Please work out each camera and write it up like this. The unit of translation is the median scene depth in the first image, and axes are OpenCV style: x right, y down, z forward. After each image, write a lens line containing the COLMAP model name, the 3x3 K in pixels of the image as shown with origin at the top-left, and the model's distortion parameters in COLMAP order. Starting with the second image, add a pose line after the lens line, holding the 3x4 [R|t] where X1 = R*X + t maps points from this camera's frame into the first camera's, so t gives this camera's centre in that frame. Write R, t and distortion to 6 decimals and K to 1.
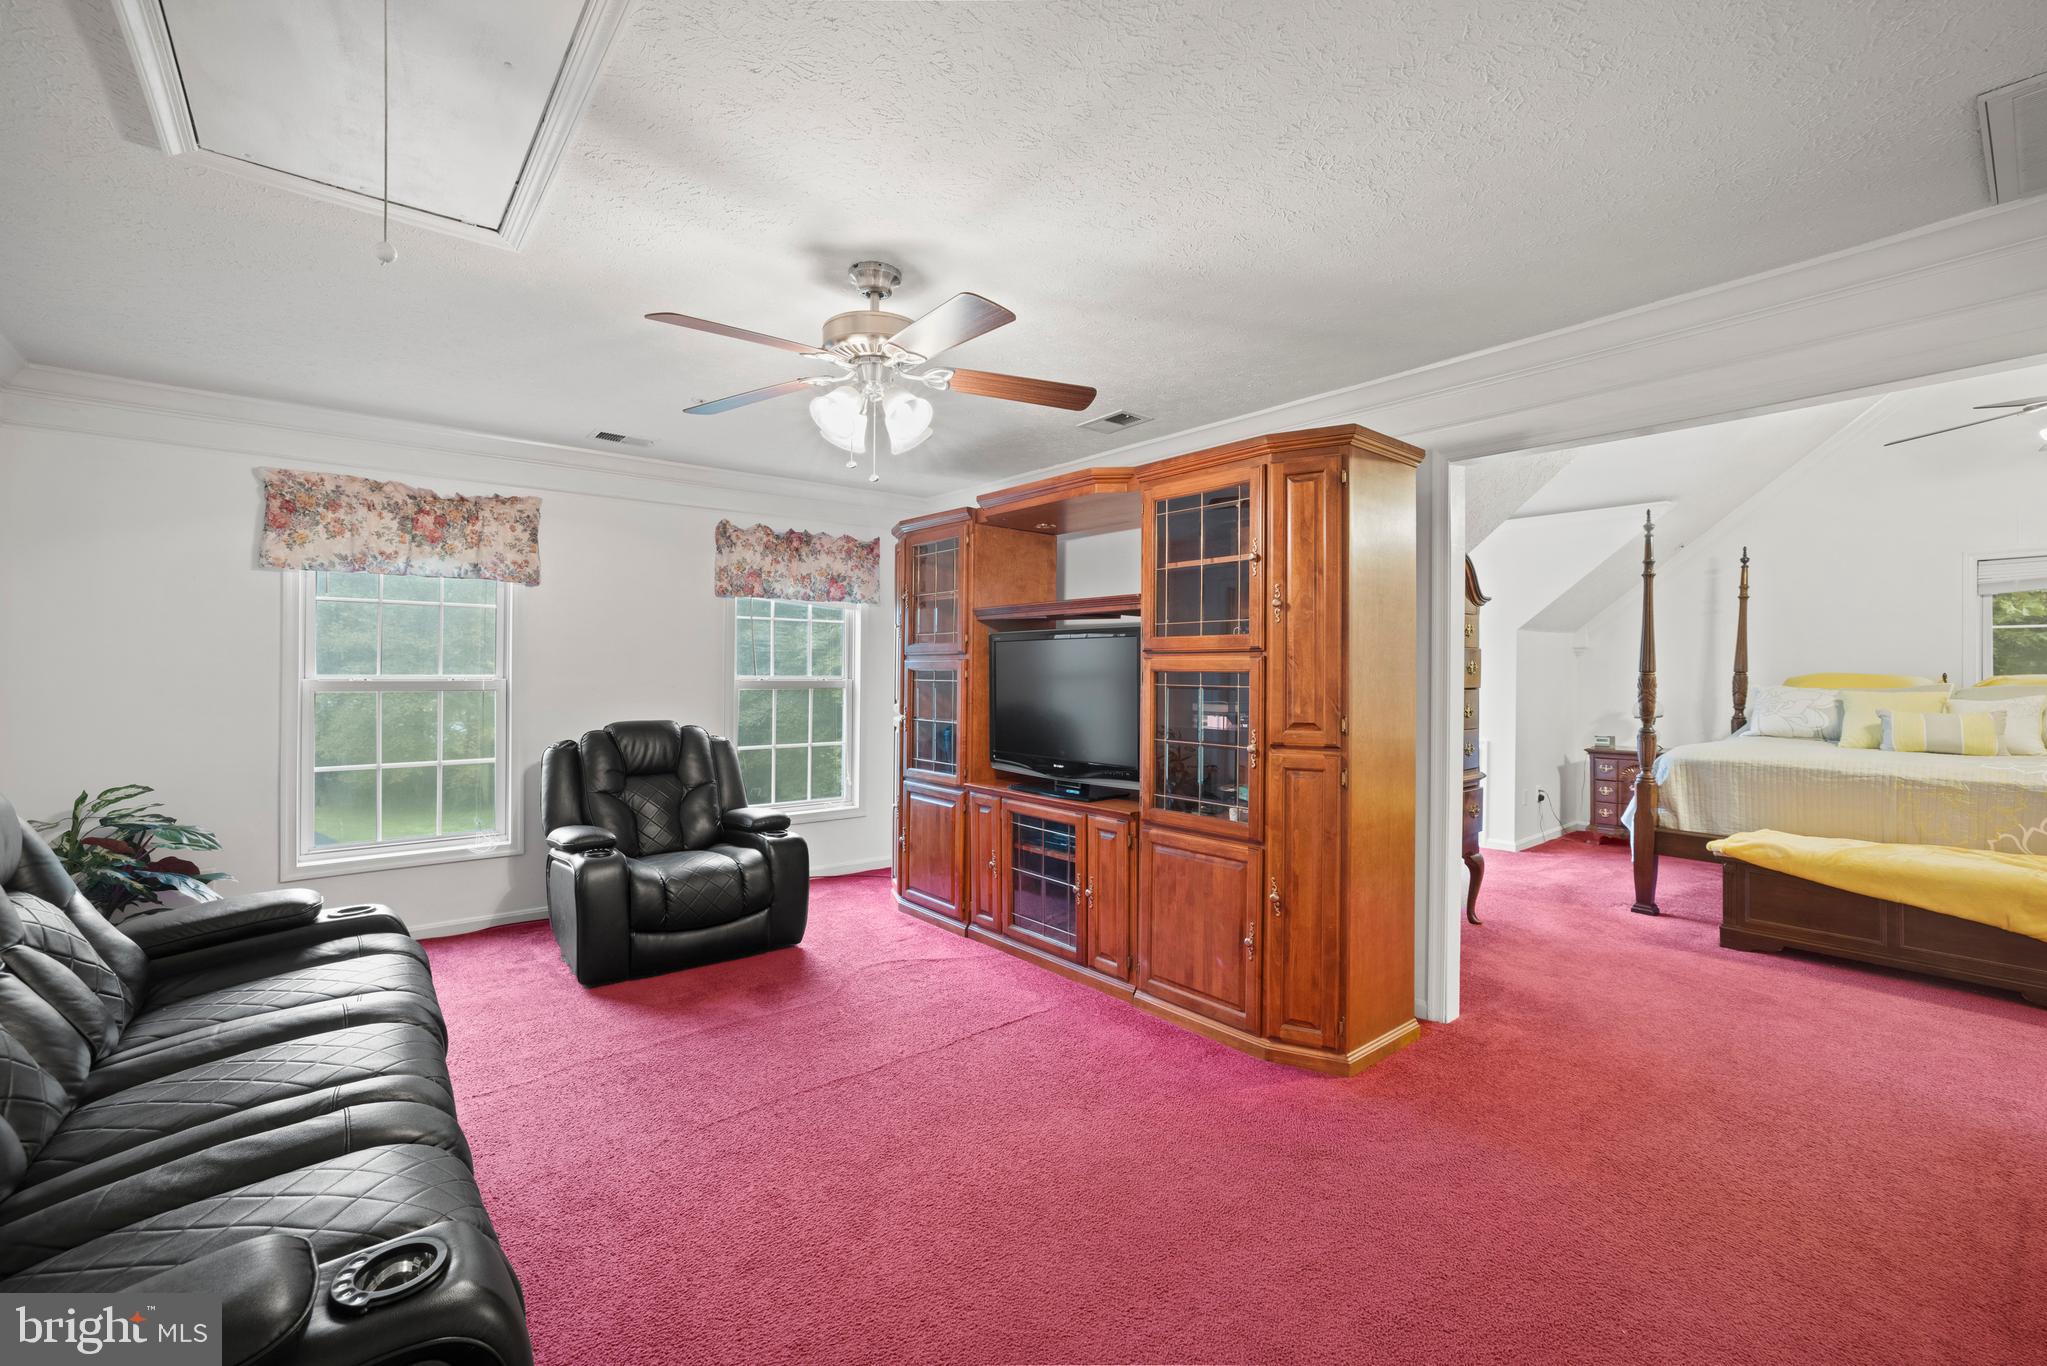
lens RADIAL K [[860.2, 0, 1018.9], [0, 860.2, 679.0], [0, 0, 1]] dist [-0.001114, 0.000666]
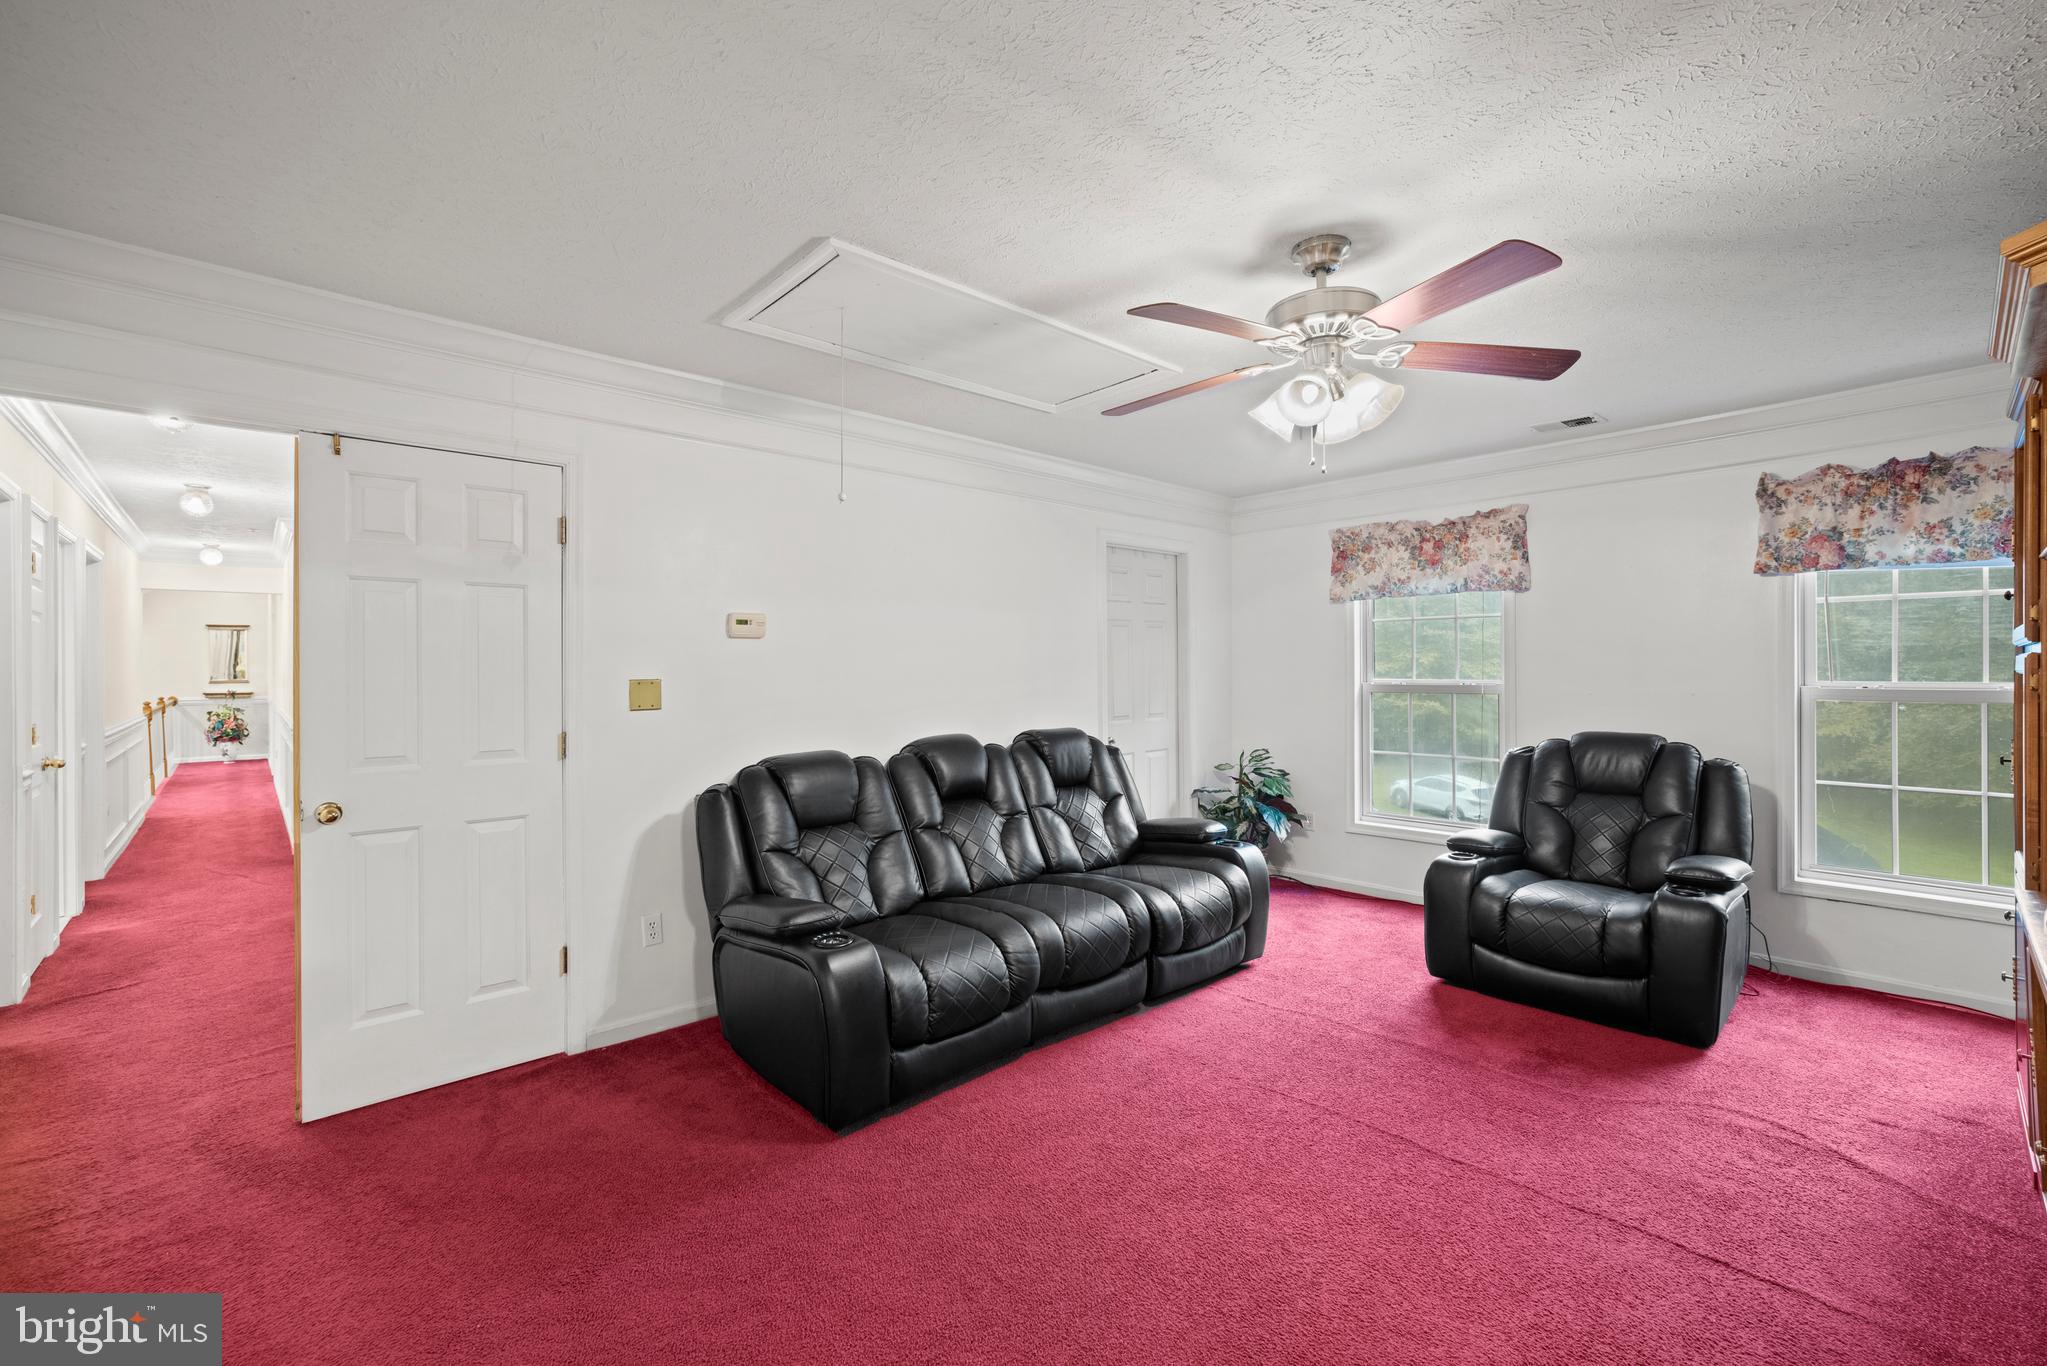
lens RADIAL K [[860.2, 0, 1018.4], [0, 860.2, 673.7], [0, 0, 1]] dist [-0.001114, 0.000666]
pose [[0.065942, -0.003405, -0.997818, 0.427234], [-0.005943, 0.999975, -0.003806, -0.004258], [0.997806, 0.006181, 0.065920, 0.359361]]
